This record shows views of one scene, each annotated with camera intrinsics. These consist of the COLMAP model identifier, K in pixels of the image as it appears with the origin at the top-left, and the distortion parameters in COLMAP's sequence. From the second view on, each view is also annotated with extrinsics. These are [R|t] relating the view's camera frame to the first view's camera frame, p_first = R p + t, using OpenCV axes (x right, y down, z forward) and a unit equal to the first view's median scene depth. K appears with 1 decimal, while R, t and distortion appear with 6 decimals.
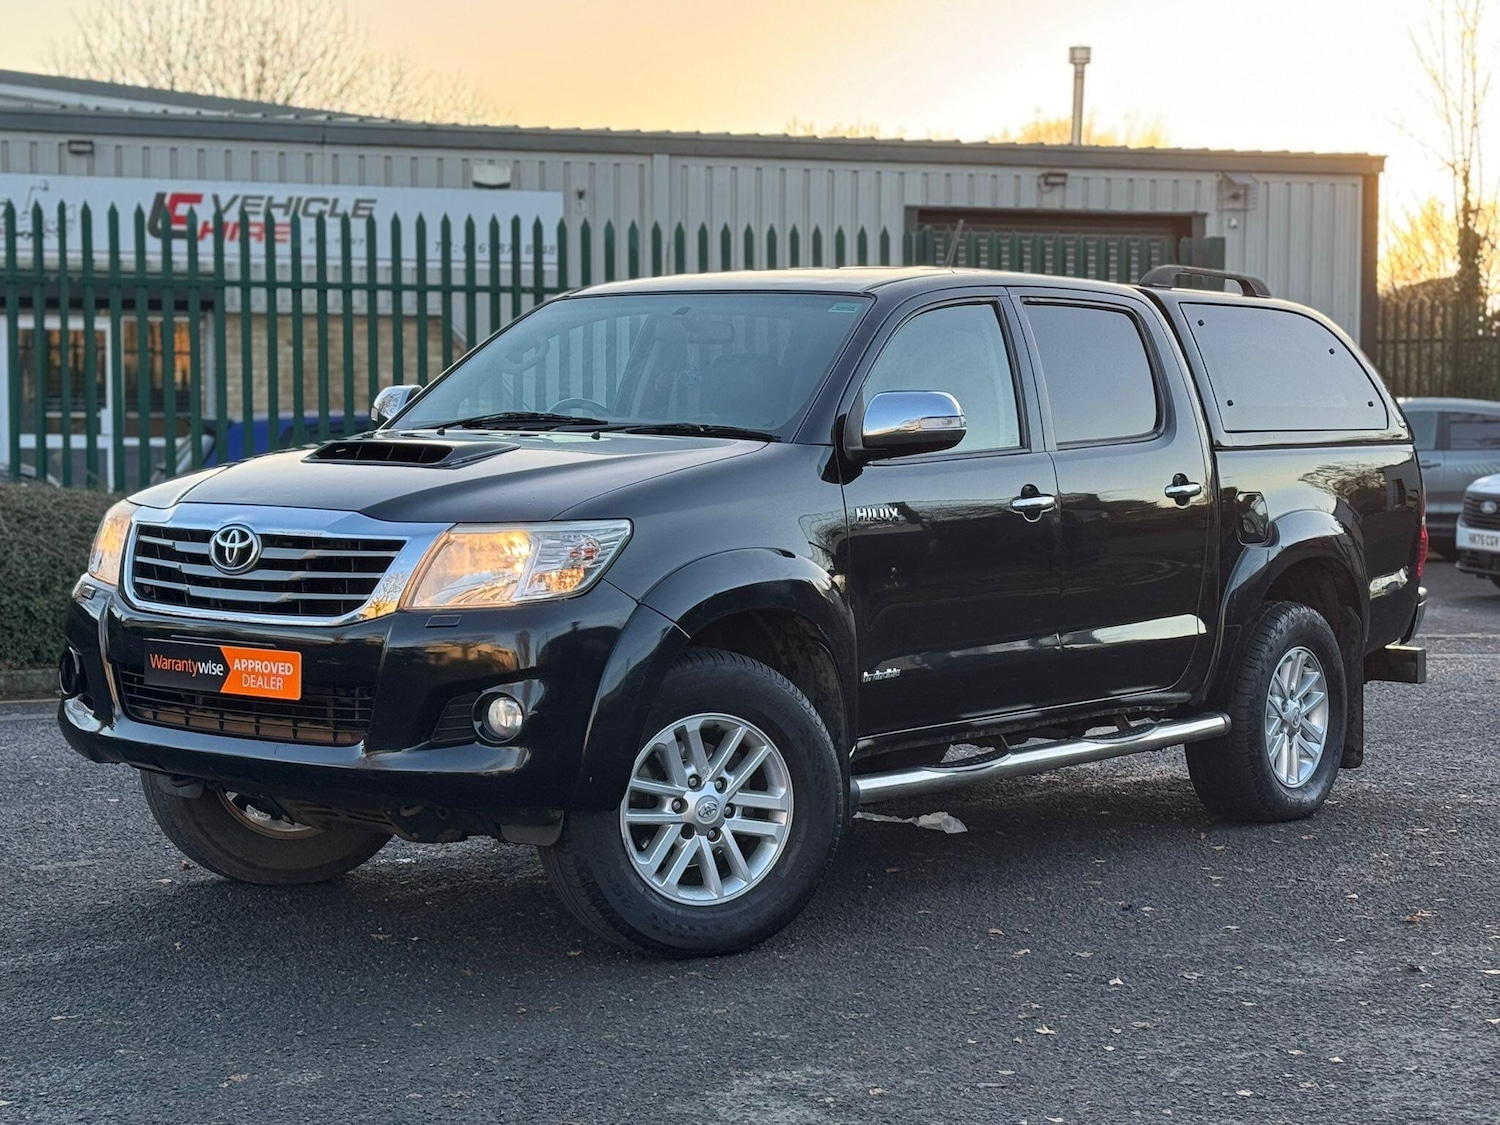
lens RADIAL K [[2772.3, 0, 721.3], [0, 2772.3, 569.4], [0, 0, 1]] dist [0.153511, 0.029846]
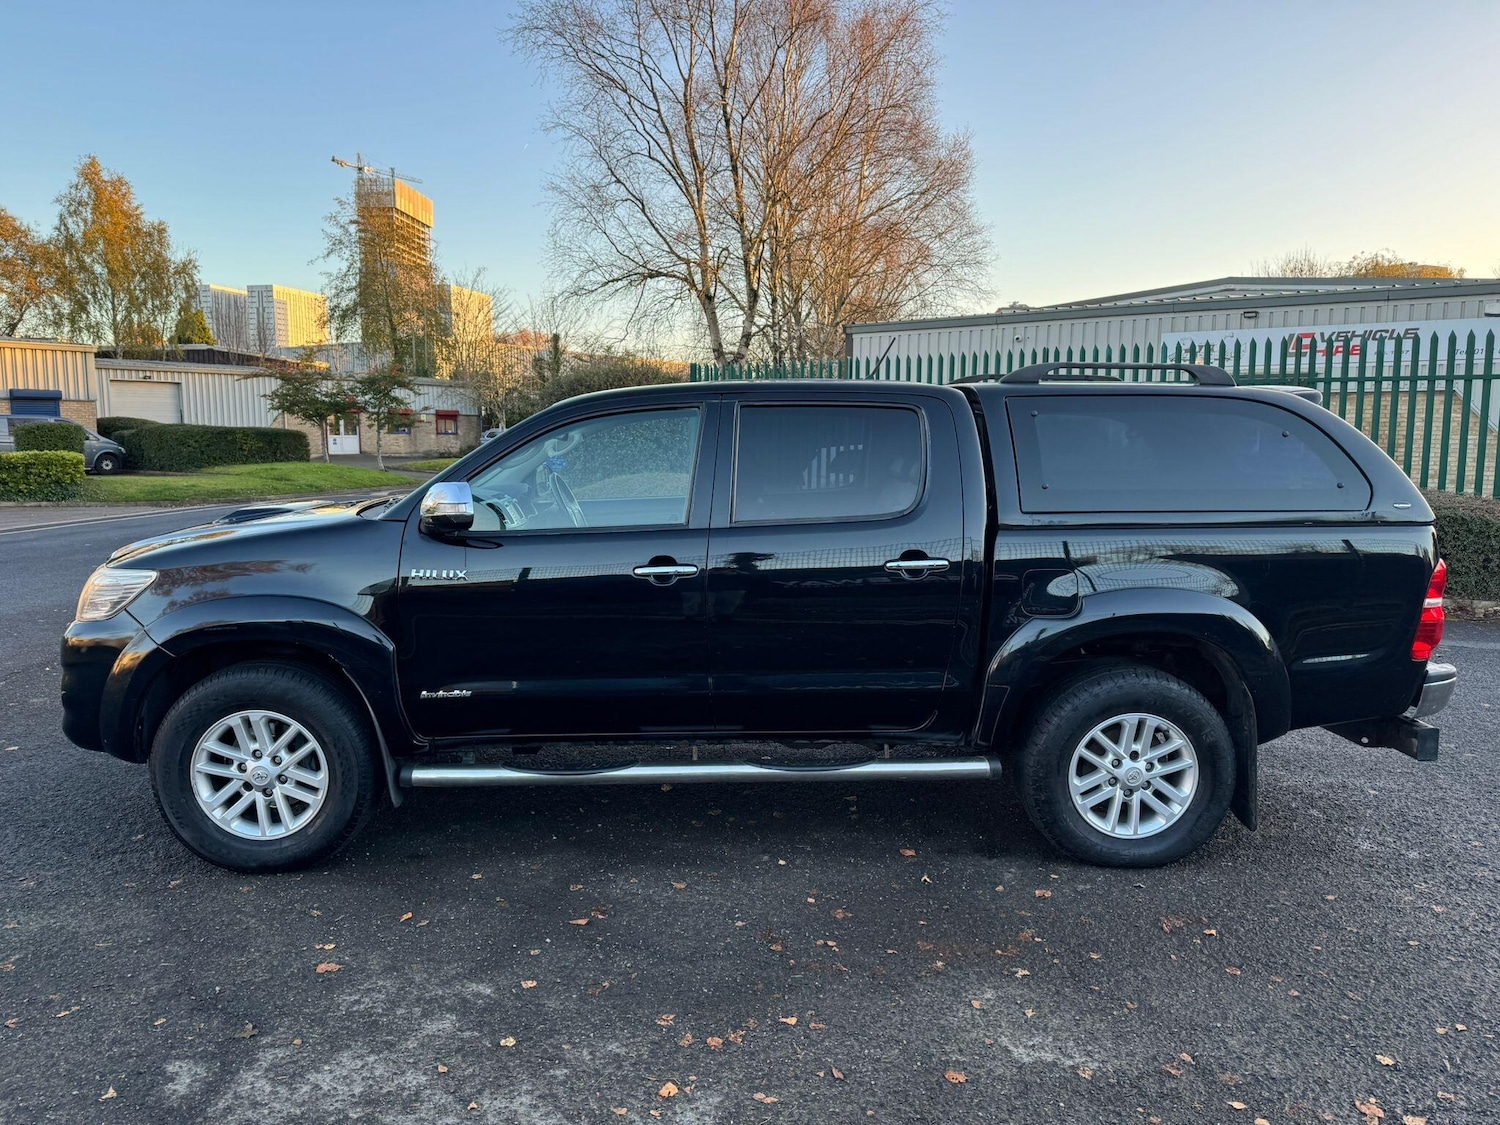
lens RADIAL K [[1063.7, 0, 750.0], [0, 1063.7, 562.5], [0, 0, 1]] dist [0.040385, -0.055682]
pose [[0.649641, 0.088051, -0.755125, 0.459804], [-0.039904, 0.995850, 0.081791, -0.063599], [0.759193, -0.023002, 0.650459, 0.674674]]
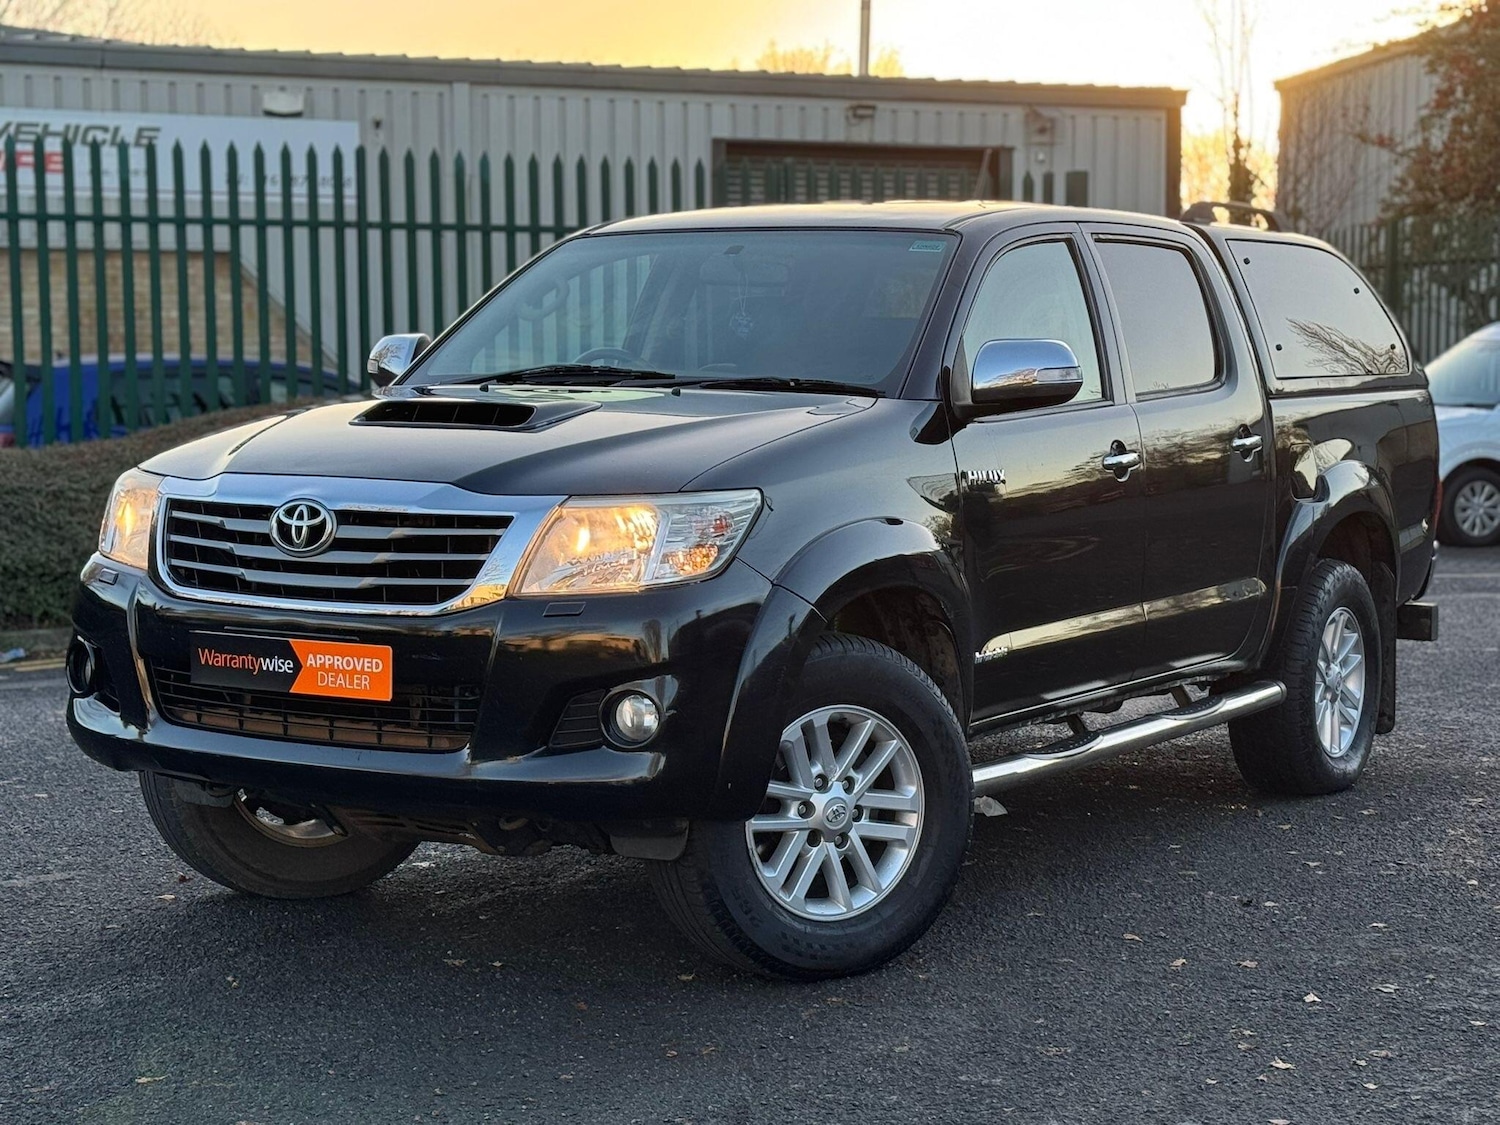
lens RADIAL K [[2772.3, 0, 721.3], [0, 2772.3, 569.4], [0, 0, 1]] dist [0.153511, 0.029846]
pose [[0.994696, -0.013431, 0.101979, -0.105985], [0.011051, 0.999654, 0.023863, -0.010685], [-0.102264, -0.022609, 0.994500, 0.097173]]
